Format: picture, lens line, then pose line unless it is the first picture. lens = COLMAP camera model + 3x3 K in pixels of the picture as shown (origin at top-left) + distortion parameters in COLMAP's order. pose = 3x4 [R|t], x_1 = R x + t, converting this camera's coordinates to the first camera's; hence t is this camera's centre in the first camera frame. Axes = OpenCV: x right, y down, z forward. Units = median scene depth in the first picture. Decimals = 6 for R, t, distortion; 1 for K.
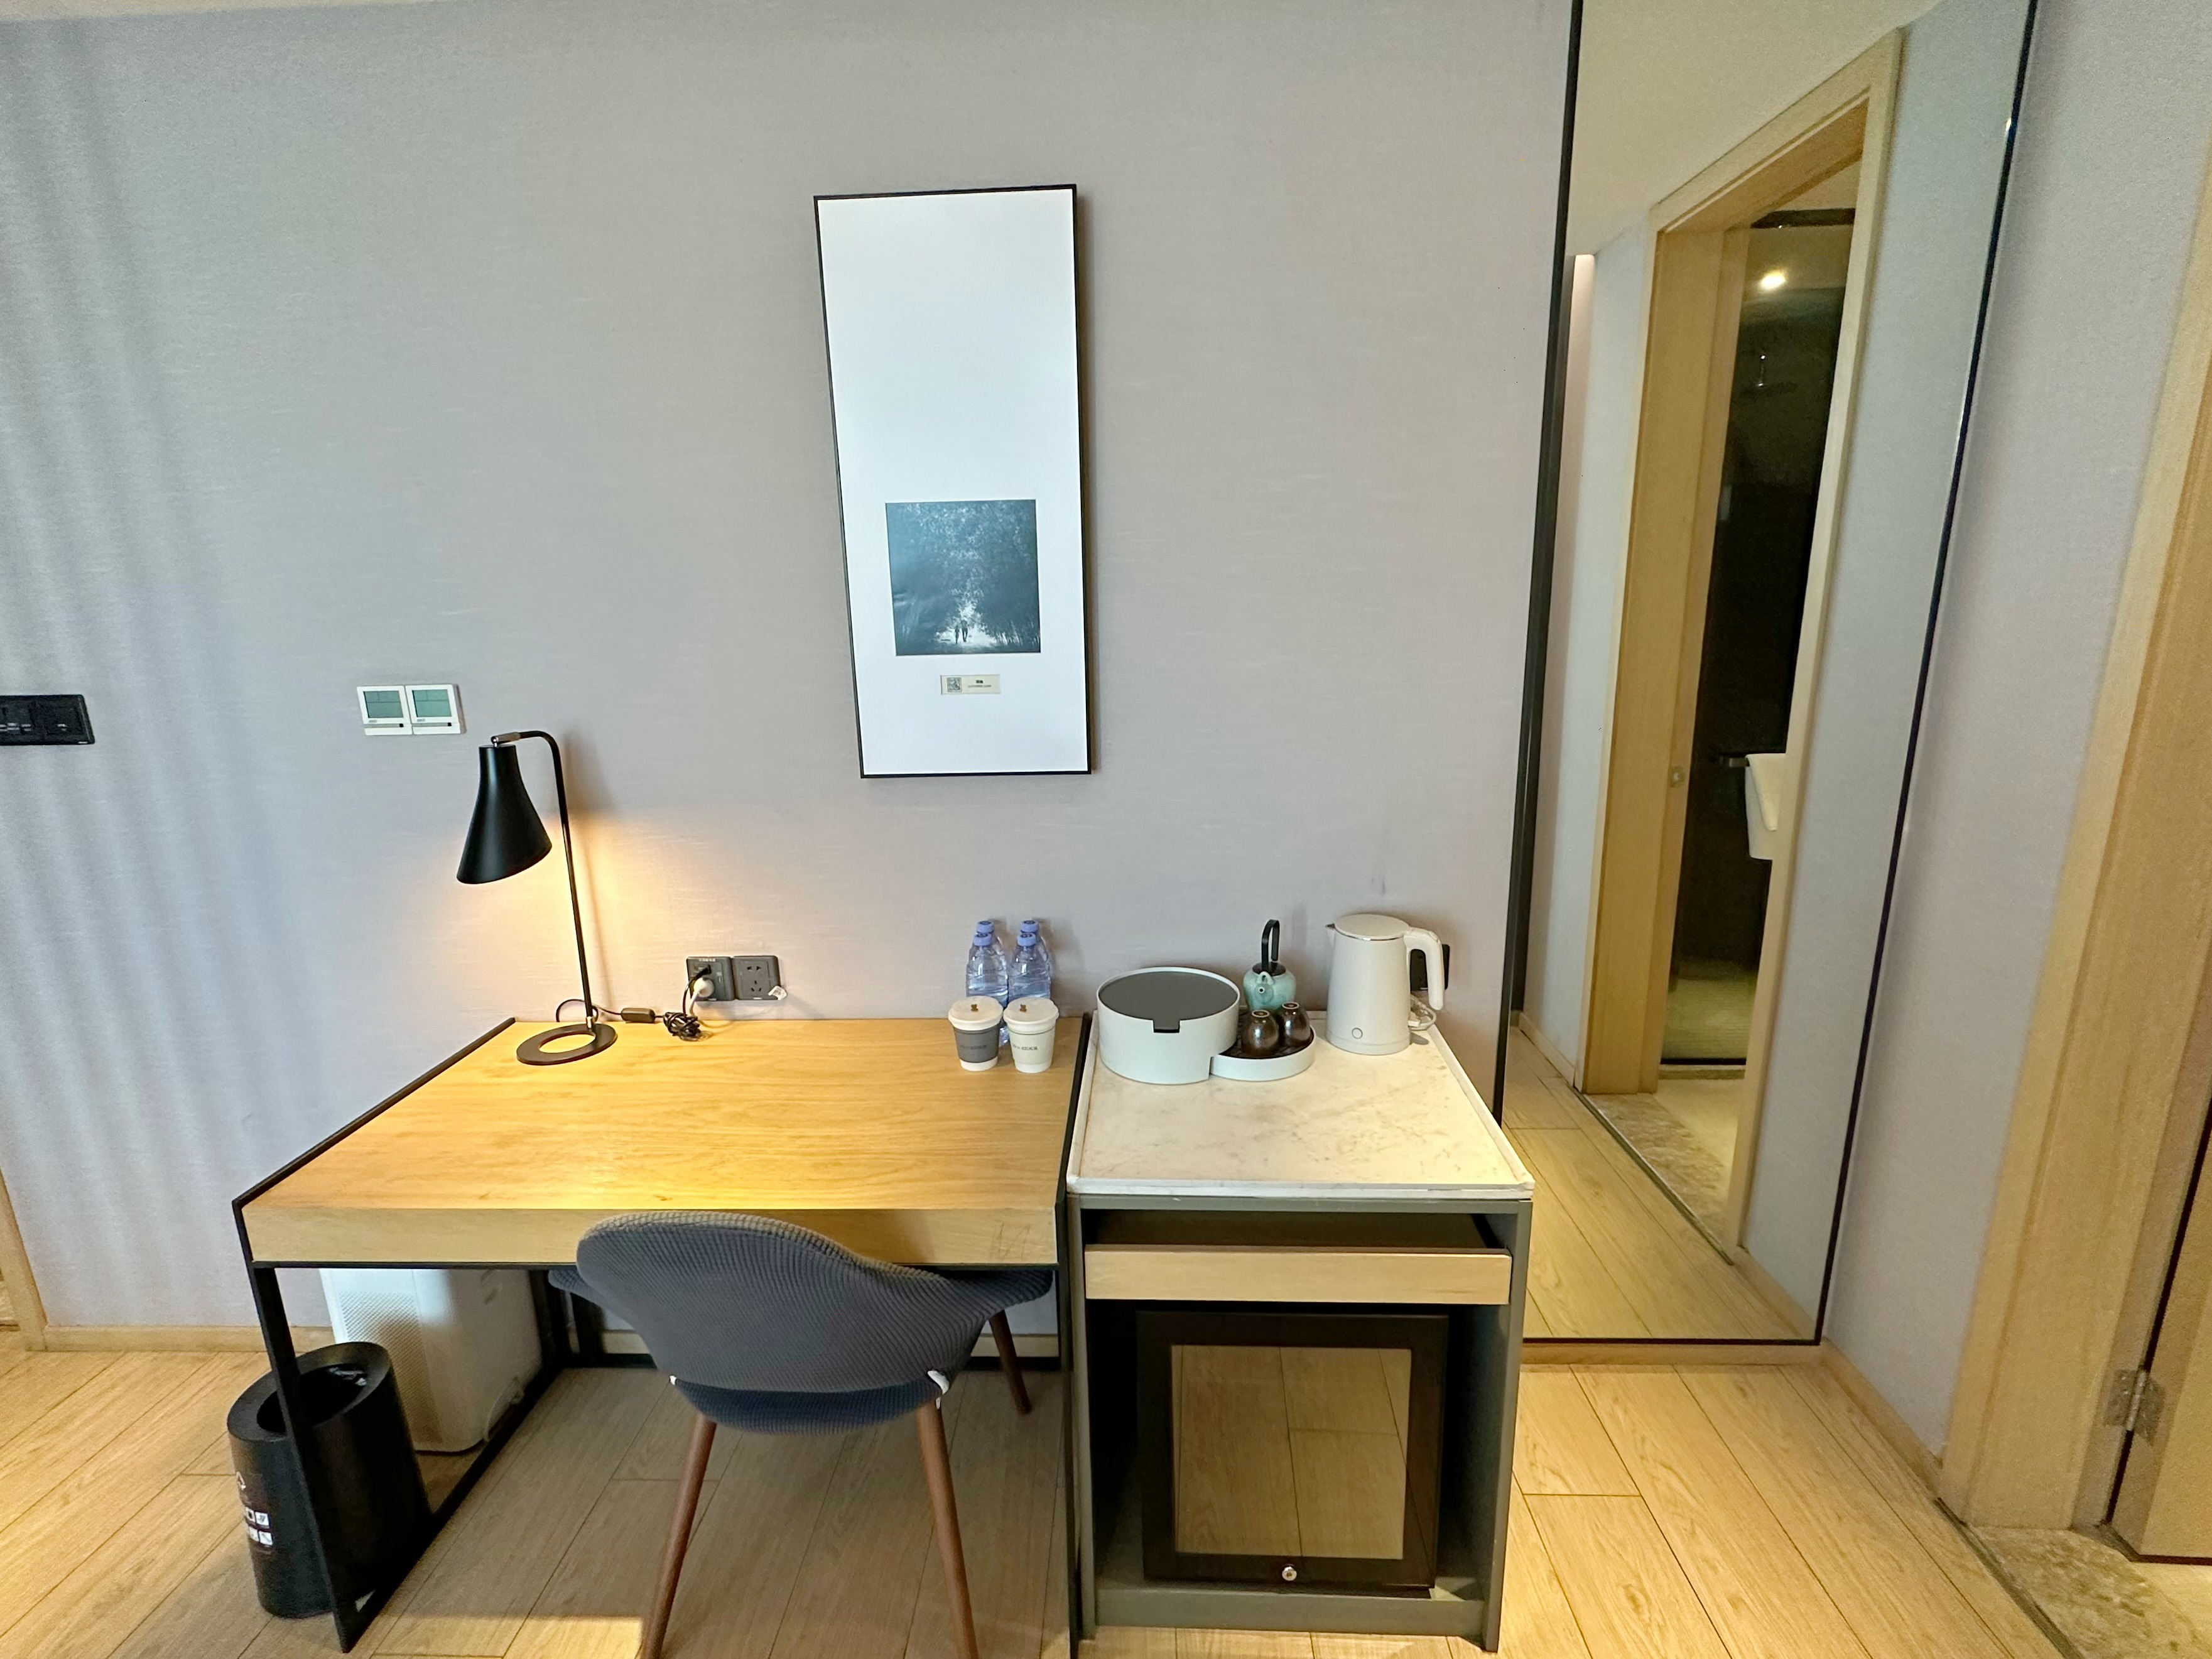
lens RADIAL K [[1007.1, 0, 1107.9], [0, 1007.1, 828.3], [0, 0, 1]] dist [-0.000604, -0.000040]
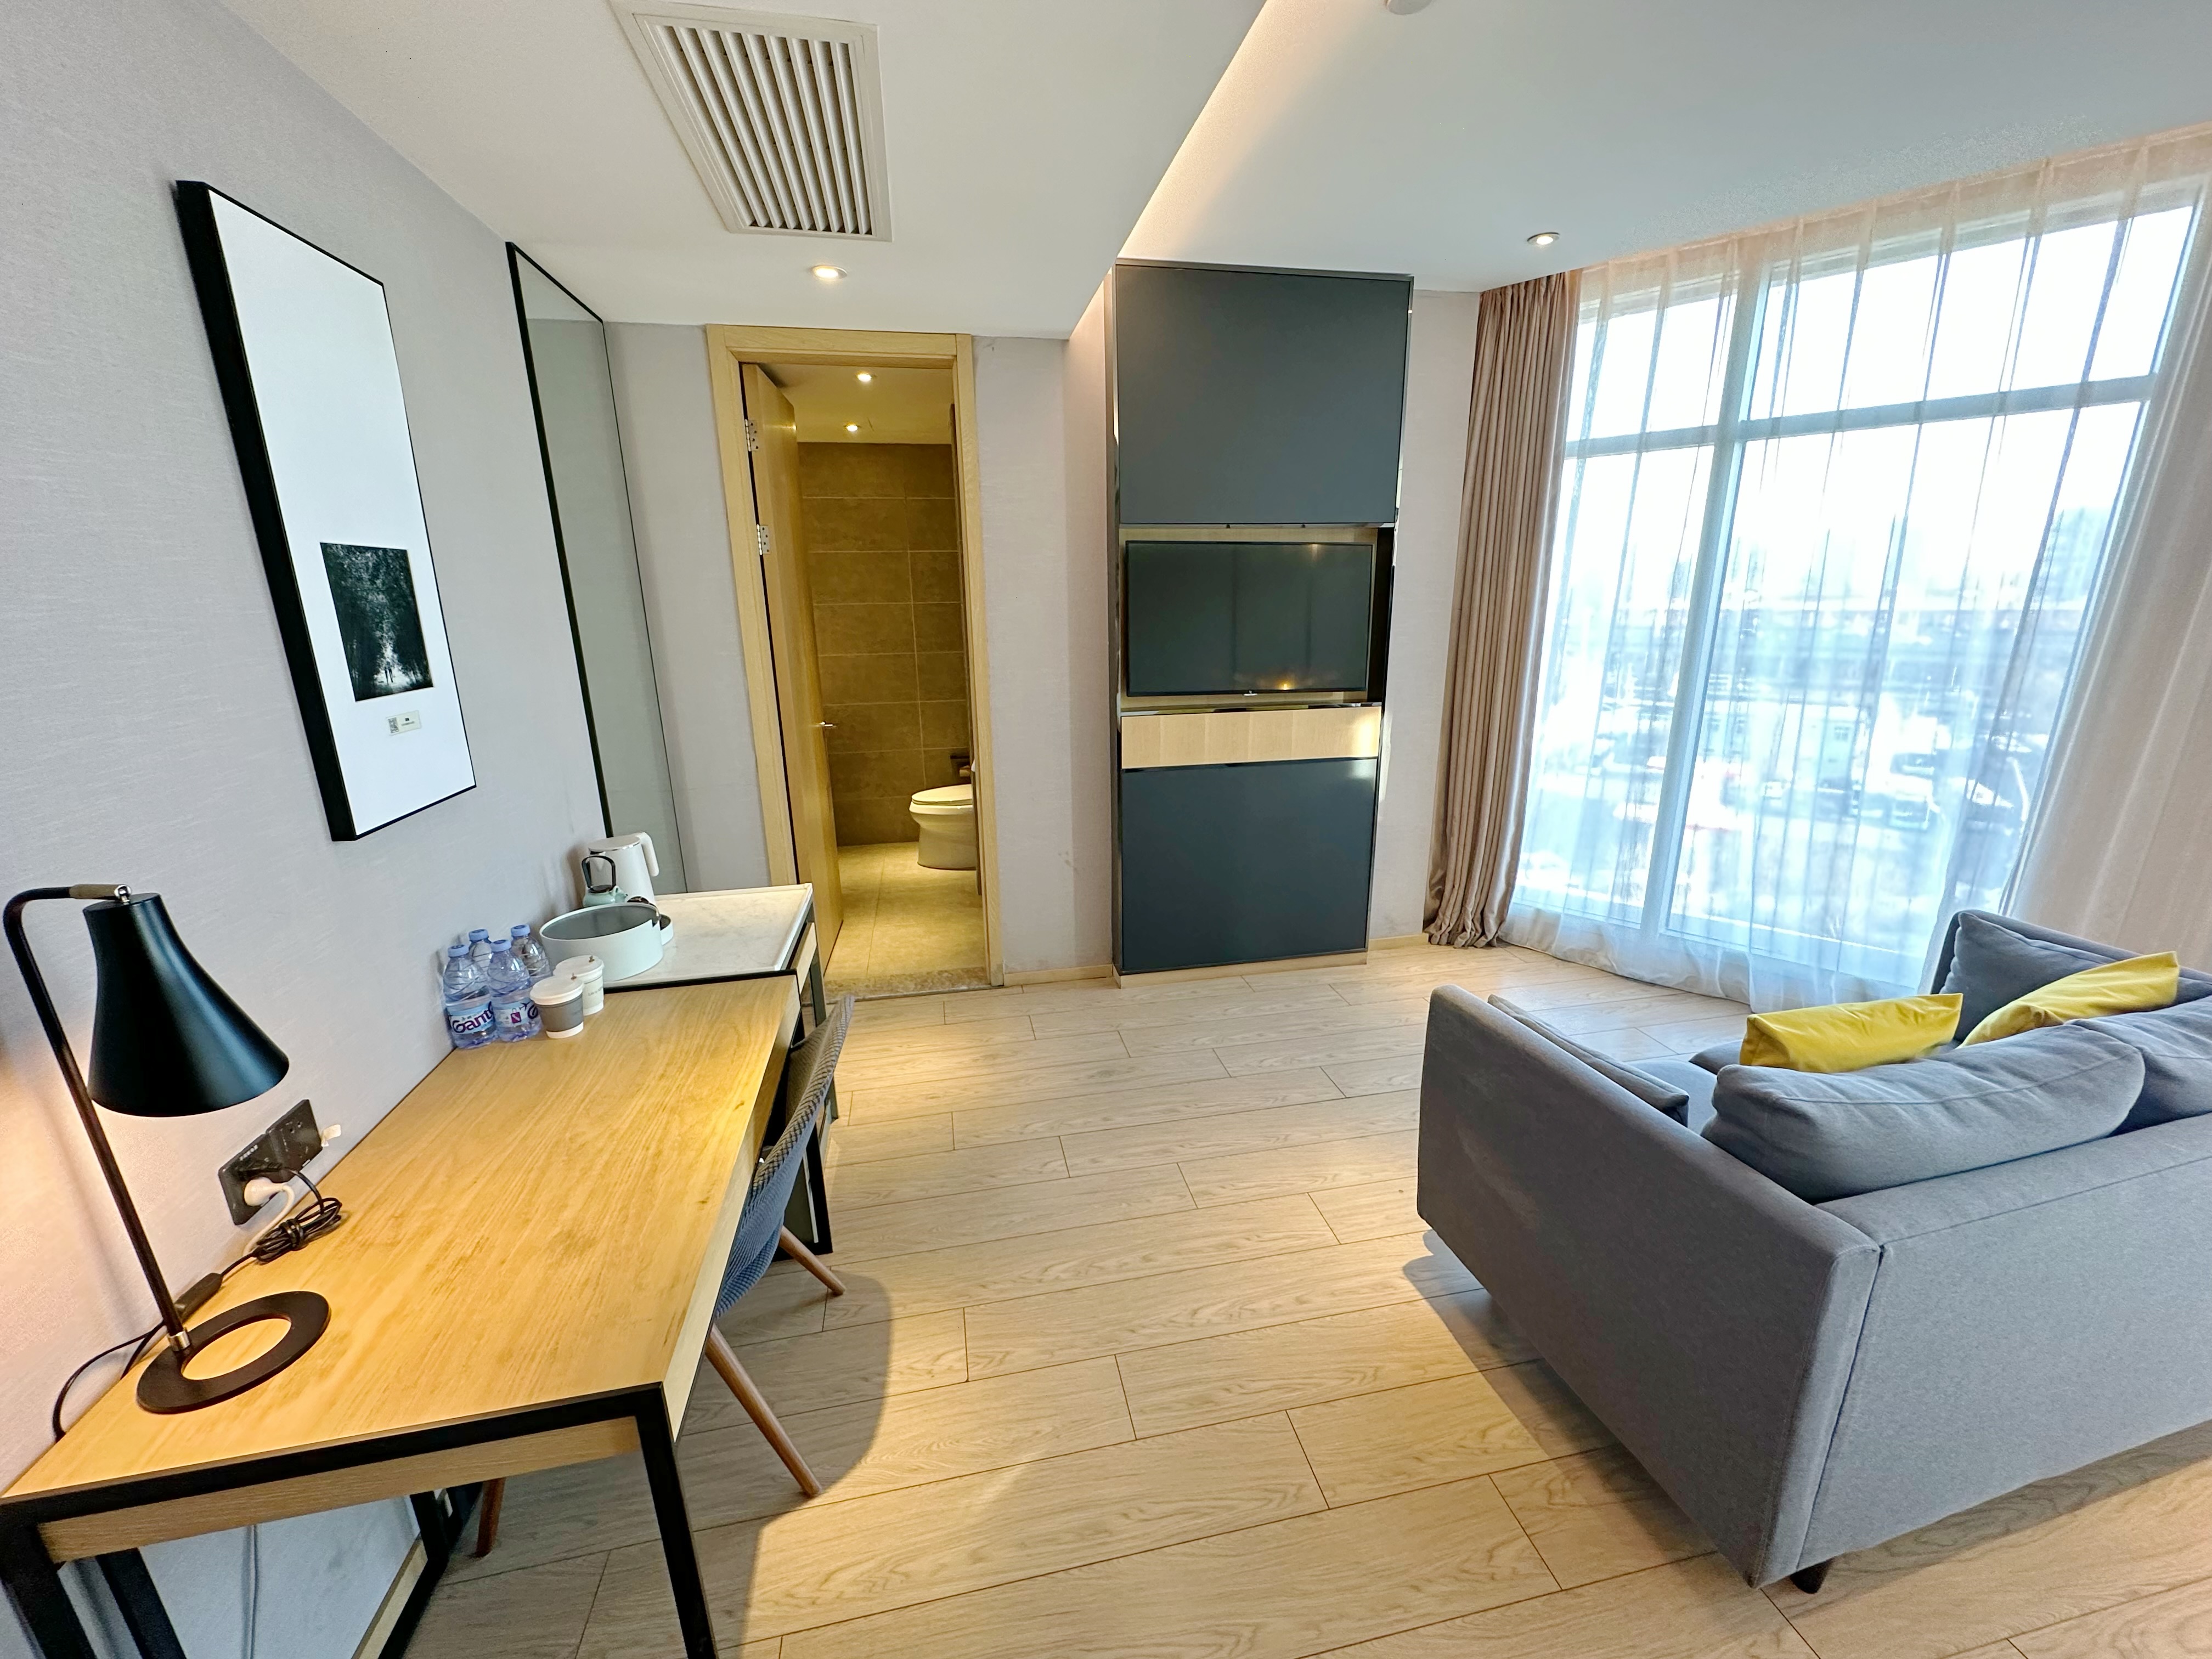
lens RADIAL K [[883.9, 0, 1109.2], [0, 883.9, 832.0], [0, 0, 1]] dist [0.001530, 0.000100]
pose [[-0.242673, -0.230172, 0.942407, -1.213506], [0.244585, 0.925546, 0.289036, -0.126661], [-0.938769, 0.300640, -0.168309, 0.514103]]
